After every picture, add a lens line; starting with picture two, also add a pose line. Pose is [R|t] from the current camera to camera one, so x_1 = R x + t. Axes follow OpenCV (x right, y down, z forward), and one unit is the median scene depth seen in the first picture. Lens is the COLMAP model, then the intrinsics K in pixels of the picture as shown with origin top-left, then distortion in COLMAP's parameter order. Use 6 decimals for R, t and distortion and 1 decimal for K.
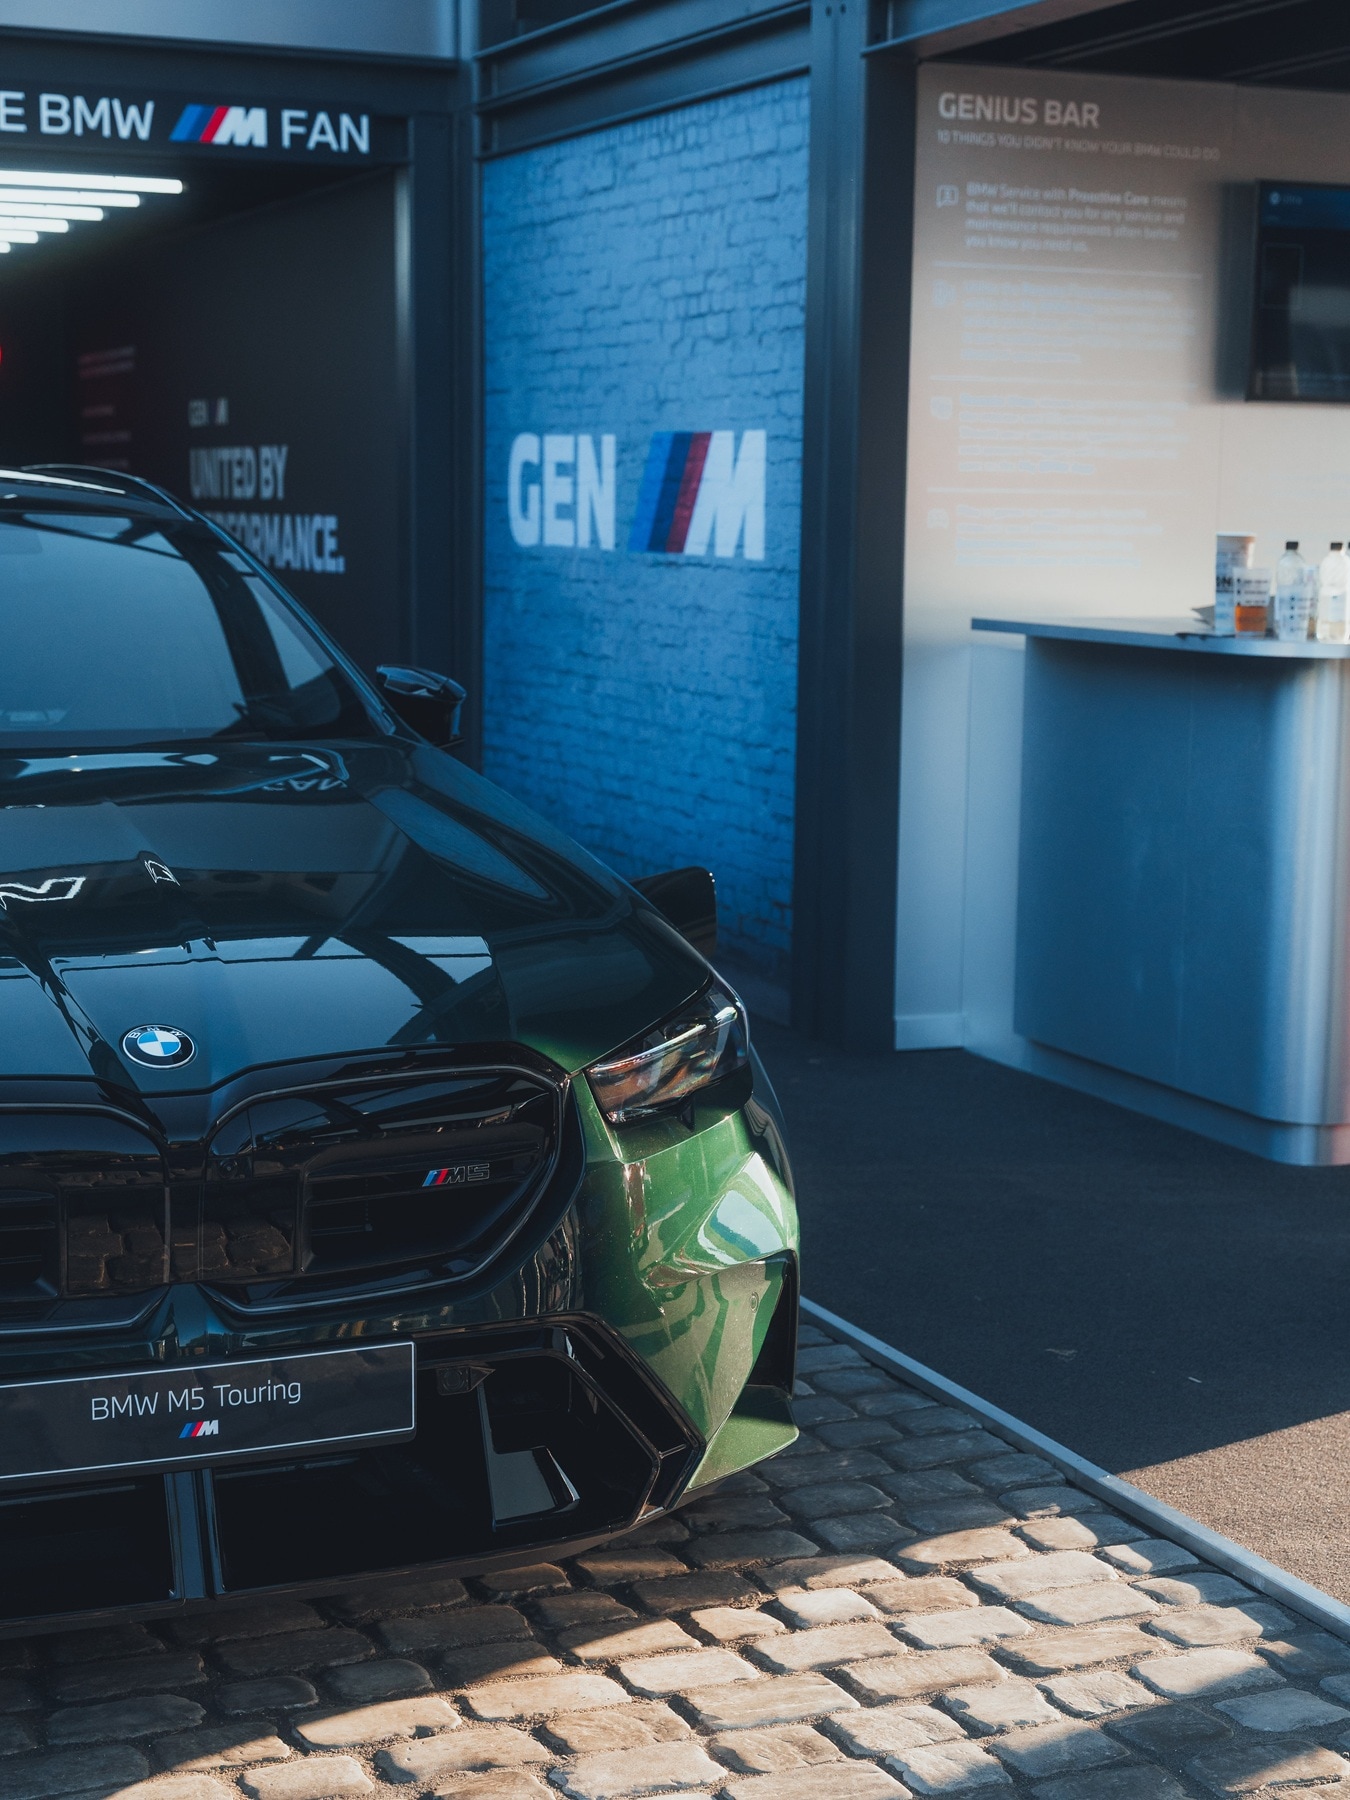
lens RADIAL K [[3000.9, 0, 675.0], [0, 3000.9, 900.0], [0, 0, 1]] dist [0.013458, 0.110687]
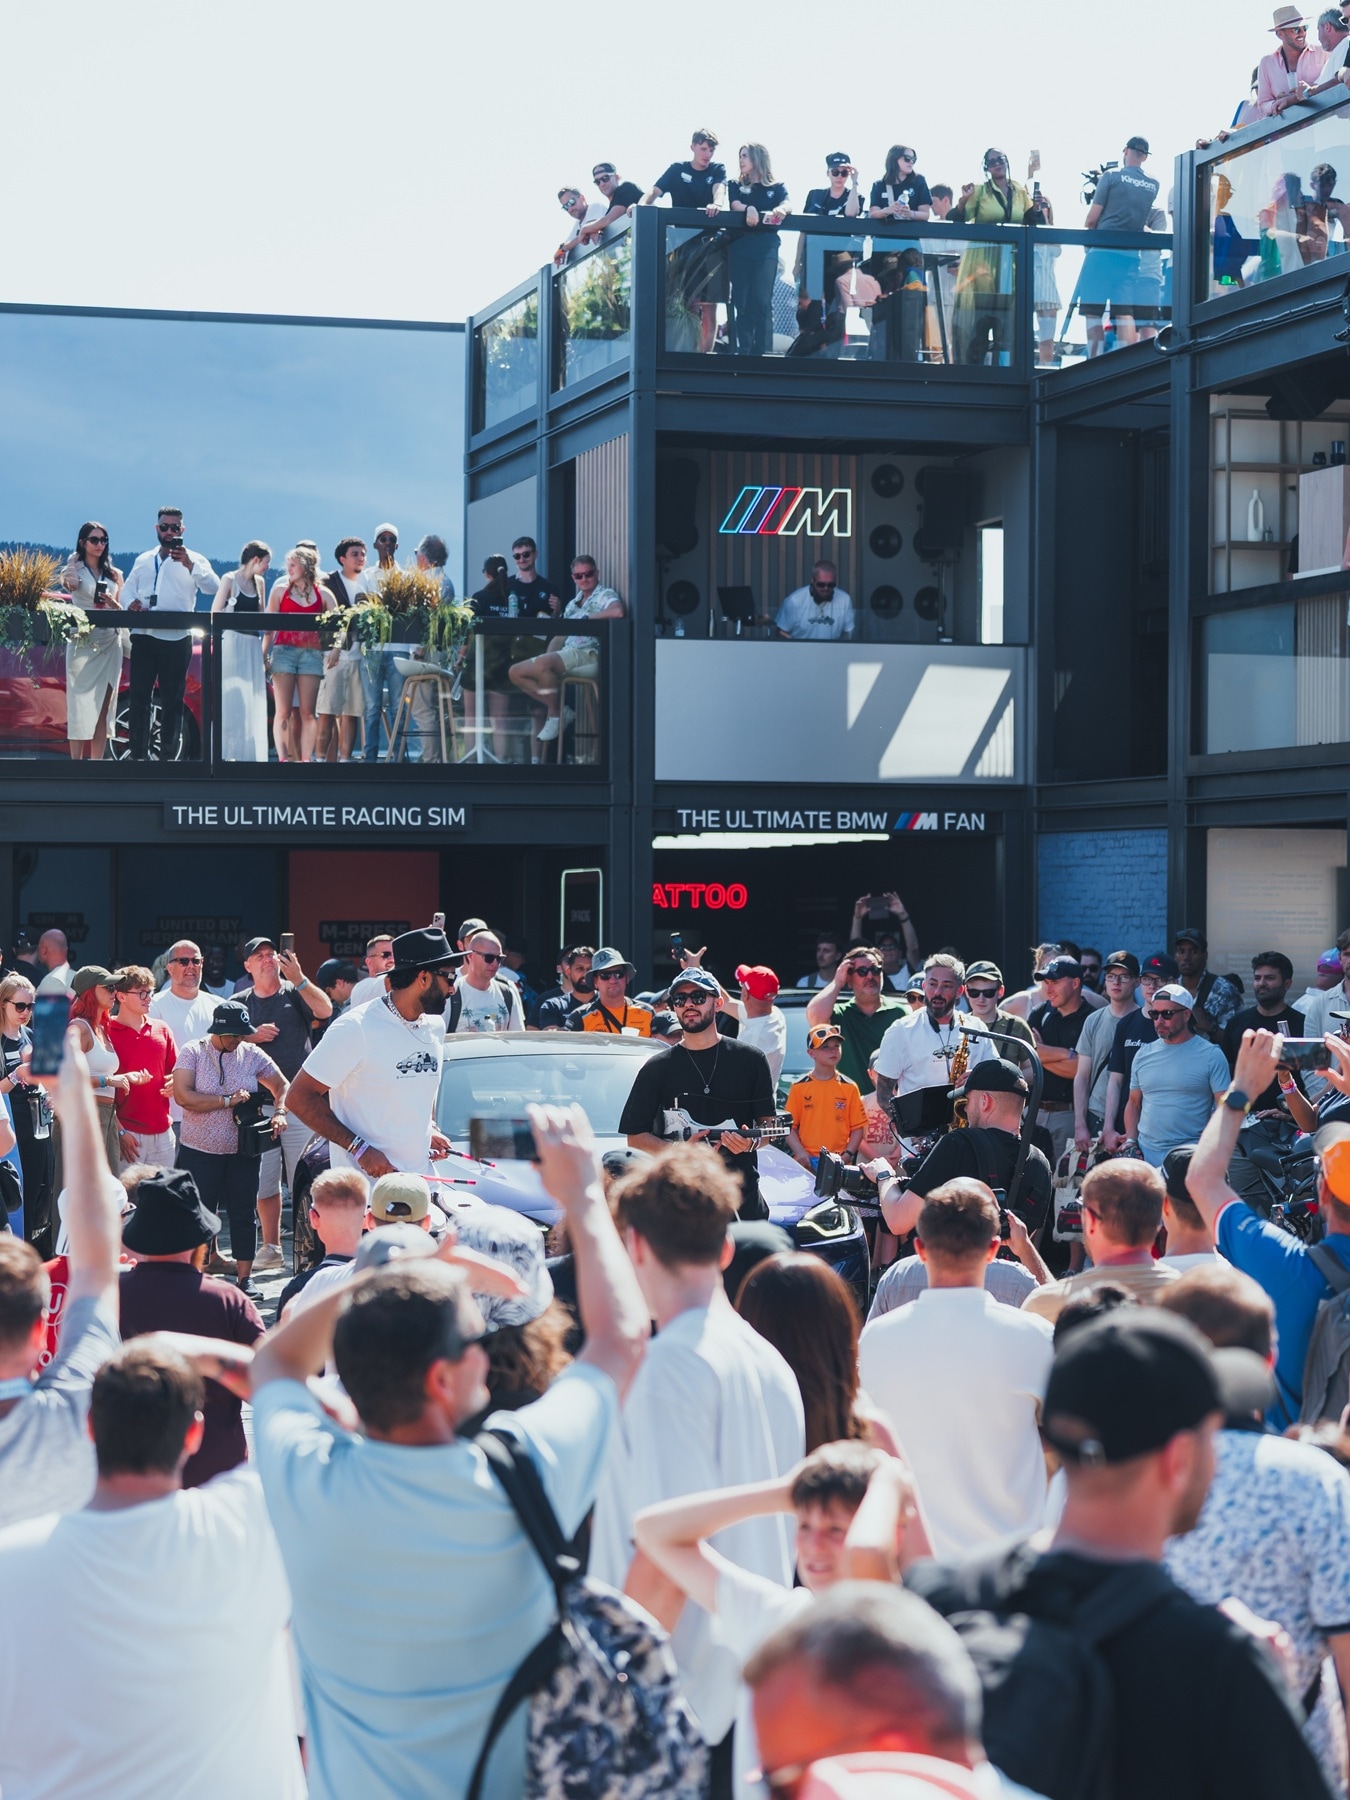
lens RADIAL K [[3000.9, 0, 675.0], [0, 3000.9, 900.0], [0, 0, 1]] dist [0.013458, 0.110687]
pose [[0.983199, -0.010056, -0.182258, 0.077834], [-0.017702, 0.988523, -0.150033, 0.137850], [0.181674, 0.150739, 0.971737, -1.223699]]
